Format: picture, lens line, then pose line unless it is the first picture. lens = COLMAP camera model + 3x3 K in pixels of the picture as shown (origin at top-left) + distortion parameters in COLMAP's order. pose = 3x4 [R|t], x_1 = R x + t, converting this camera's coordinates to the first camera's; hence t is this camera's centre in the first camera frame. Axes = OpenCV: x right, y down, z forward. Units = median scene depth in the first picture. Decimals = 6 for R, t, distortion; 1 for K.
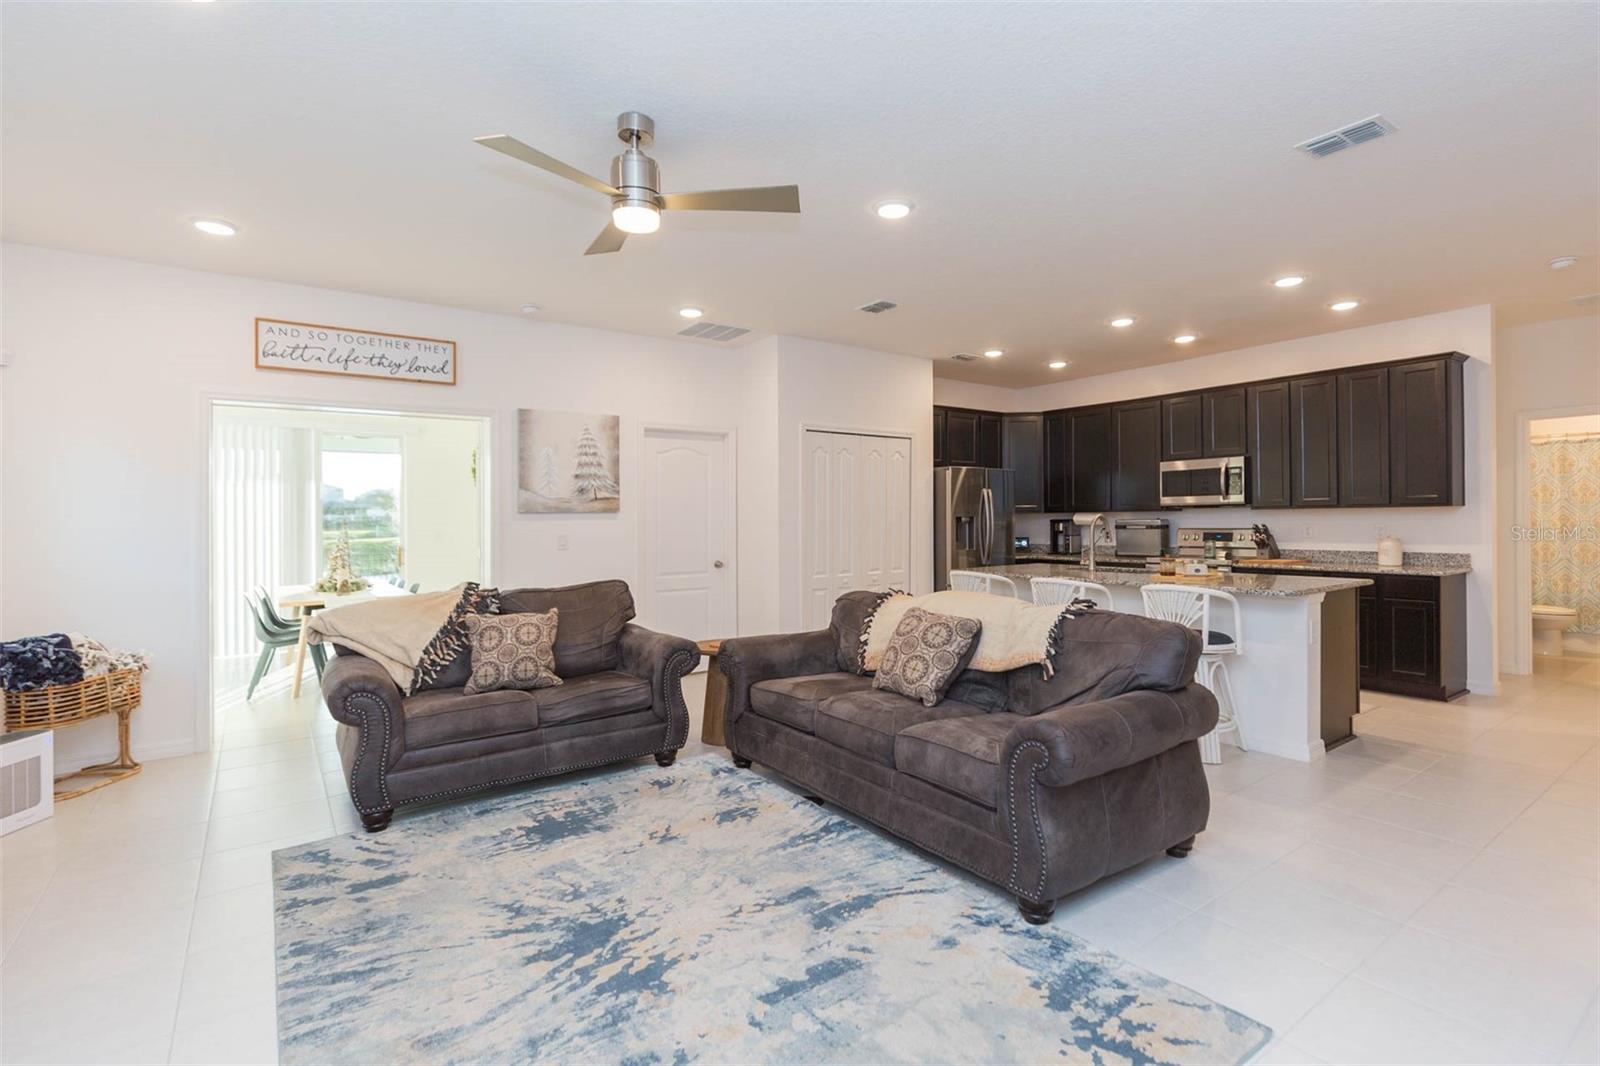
lens RADIAL K [[762.4, 0, 832.5], [0, 762.4, 526.6], [0, 0, 1]] dist [-0.000878, -0.000008]
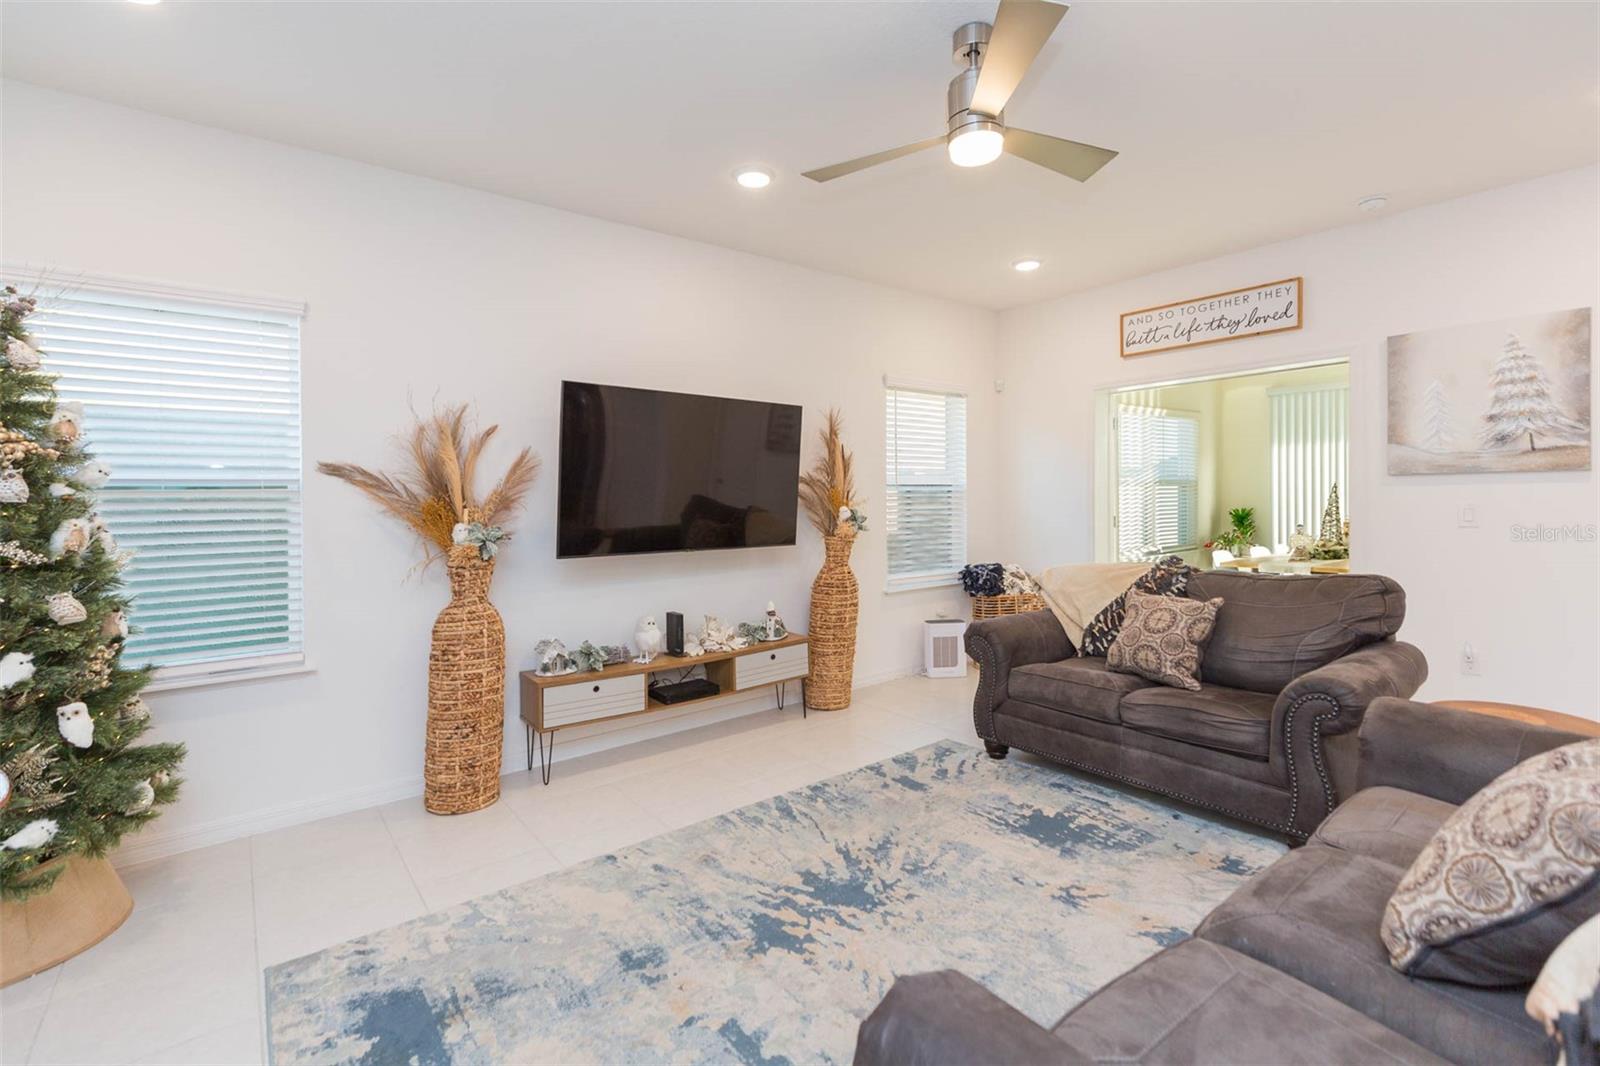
lens RADIAL K [[721.9, 0, 806.3], [0, 721.9, 499.1], [0, 0, 1]] dist [0.000367, -0.000140]
pose [[0.024187, 0.016321, -0.999574, 0.464298], [0.007825, 0.999833, 0.016515, -0.016743], [0.999677, -0.008221, 0.024055, 0.645548]]
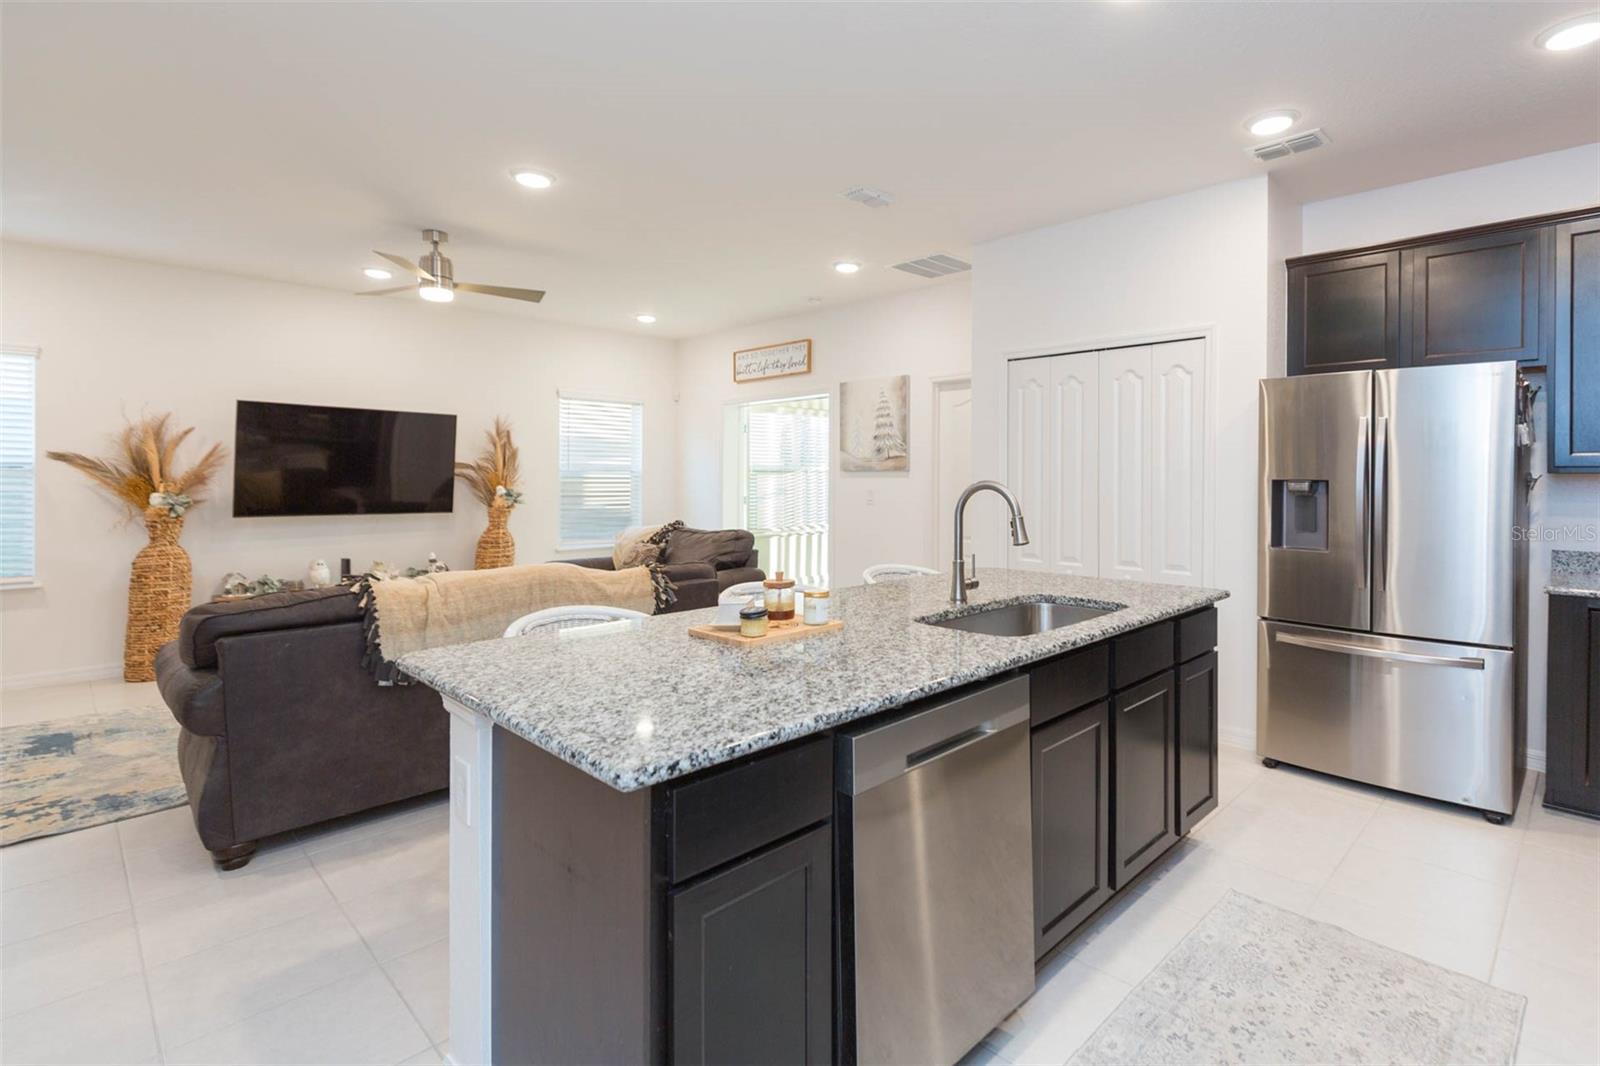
lens RADIAL K [[768.3, 0, 865.6], [0, 768.3, 477.8], [0, 0, 1]] dist [0.002601, 0.000178]
pose [[0.164718, 0.013859, -0.986243, 1.236735], [-0.010260, 0.999871, 0.012337, -0.035701], [0.986287, 0.008087, 0.164839, 1.340988]]
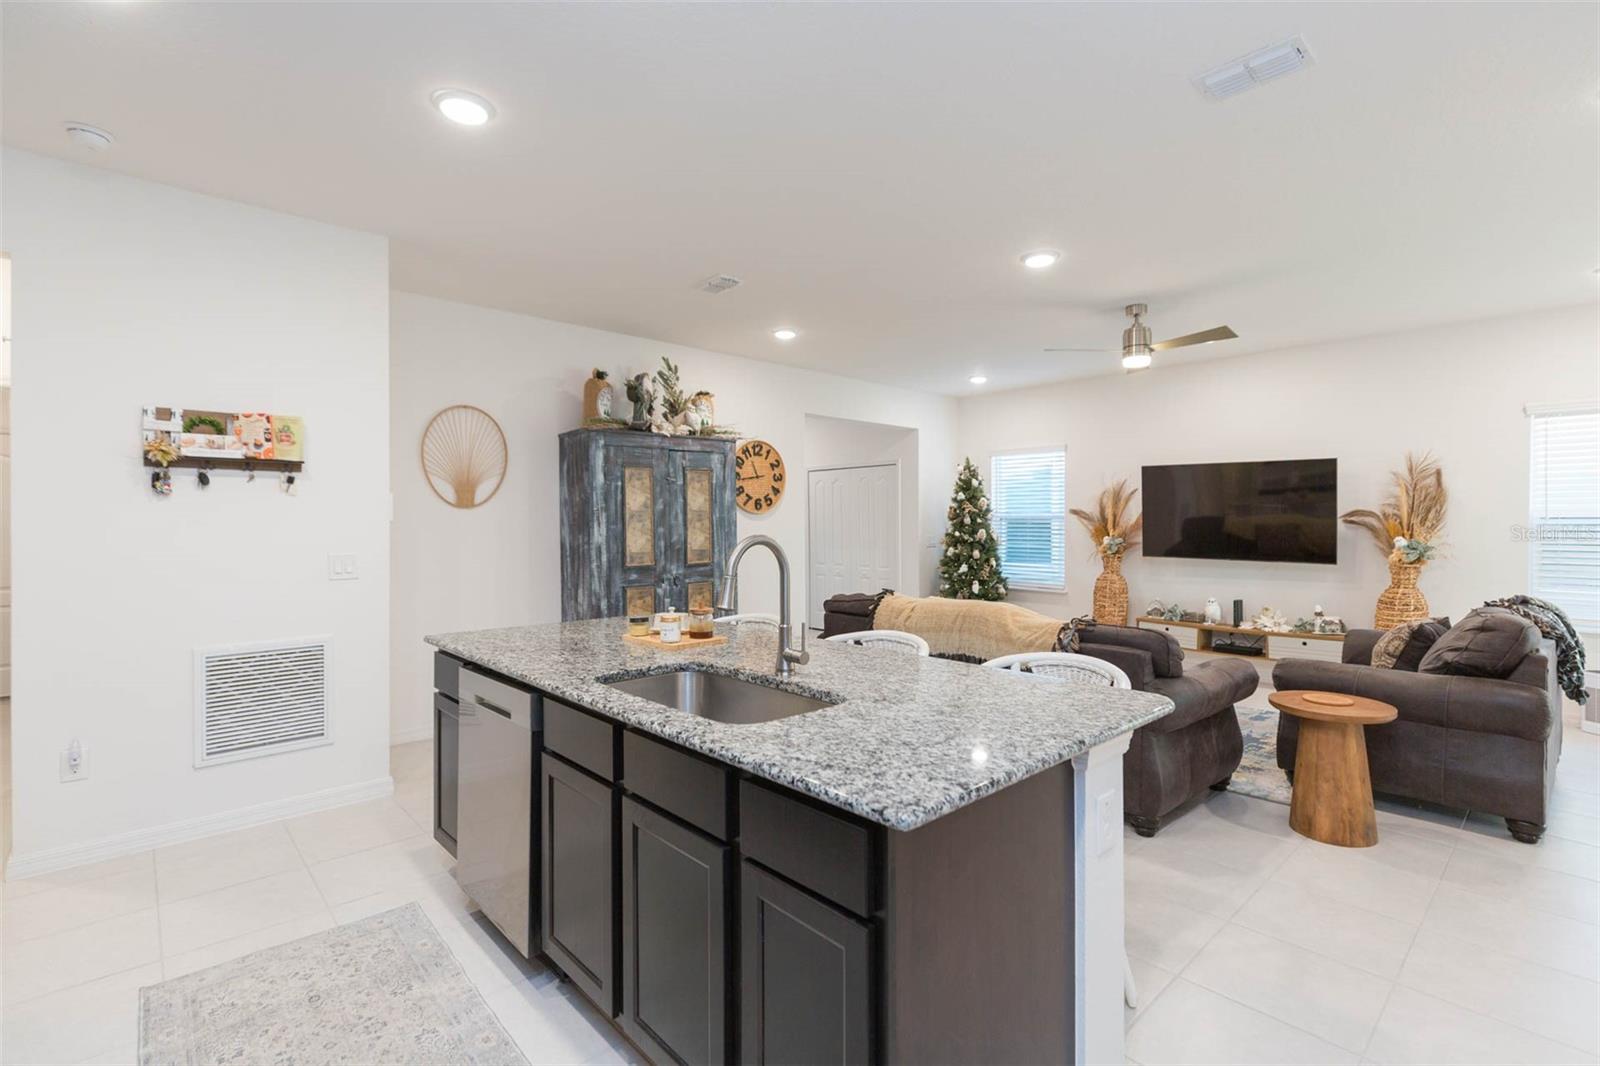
lens RADIAL K [[727.2, 0, 803.1], [0, 727.2, 527.5], [0, 0, 1]] dist [-0.001978, -0.000224]
pose [[-0.994254, 0.013142, -0.106234, 0.584581], [0.011412, 0.999792, 0.016878, -0.041894], [0.106434, 0.015569, -0.994198, 2.153546]]
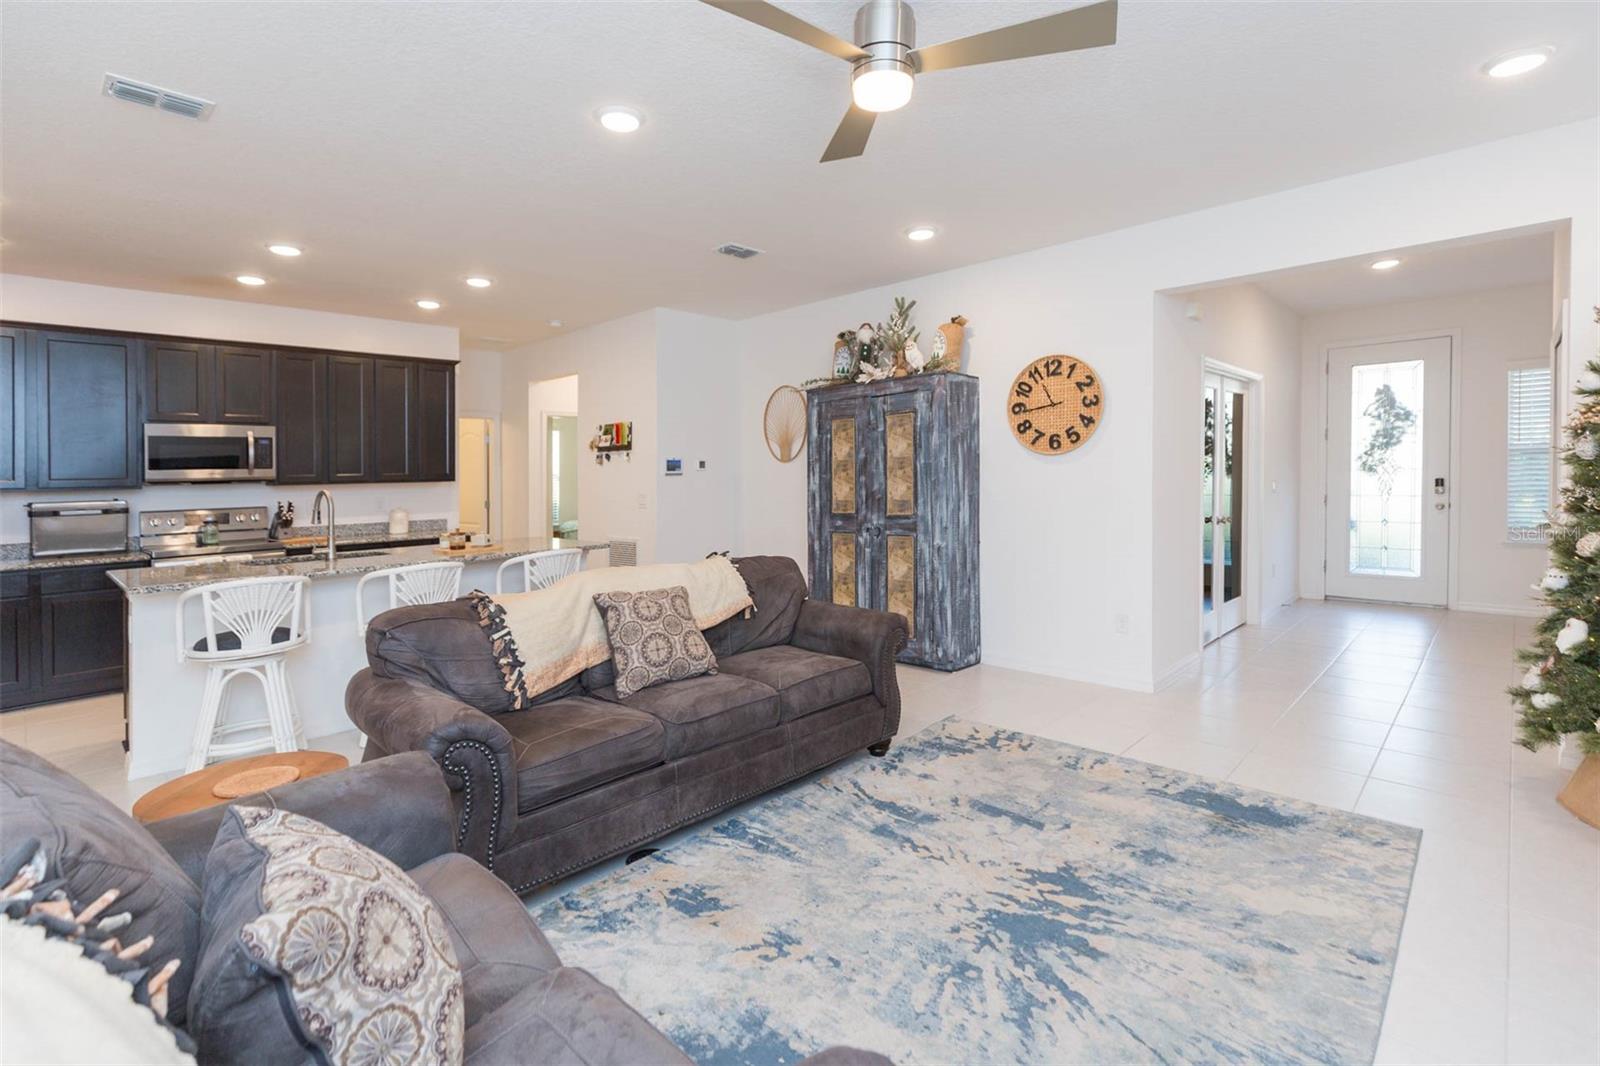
lens RADIAL K [[747.3, 0, 799.6], [0, 747.3, 484.8], [0, 0, 1]] dist [0.001238, 0.000234]
pose [[-0.161103, -0.000157, 0.986938, -0.816221], [0.032513, 0.999456, 0.005466, -0.014433], [-0.986402, 0.032968, -0.161010, 0.977698]]
